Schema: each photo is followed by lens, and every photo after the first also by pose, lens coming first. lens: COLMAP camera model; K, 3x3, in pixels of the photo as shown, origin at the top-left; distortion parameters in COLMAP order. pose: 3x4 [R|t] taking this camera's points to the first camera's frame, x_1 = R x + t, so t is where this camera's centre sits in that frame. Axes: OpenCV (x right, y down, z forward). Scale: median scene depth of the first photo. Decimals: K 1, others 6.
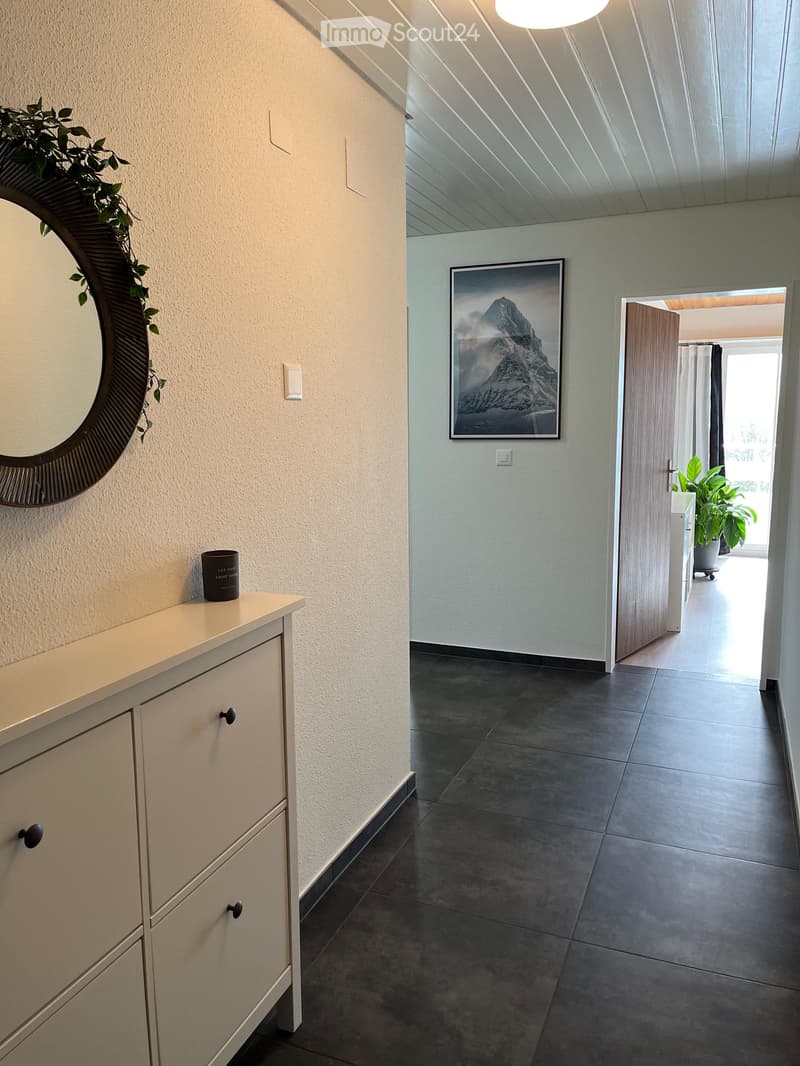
lens RADIAL K [[816.8, 0, 400.0], [0, 816.8, 533.0], [0, 0, 1]] dist [0.090956, -0.105930]
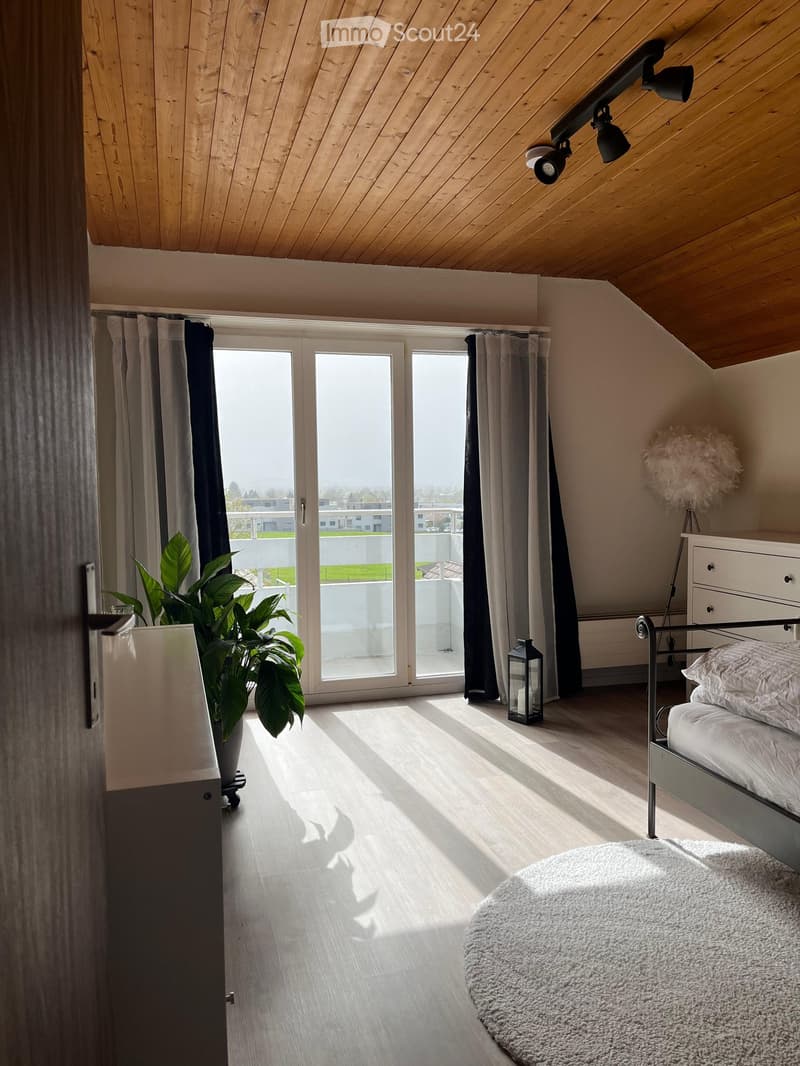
lens RADIAL K [[816.8, 0, 400.0], [0, 816.8, 533.0], [0, 0, 1]] dist [0.090956, -0.105930]
pose [[0.807945, -0.047746, 0.587321, 0.195579], [0.103968, 0.992626, -0.062328, -0.054021], [-0.580014, 0.111420, 0.806951, 0.575019]]
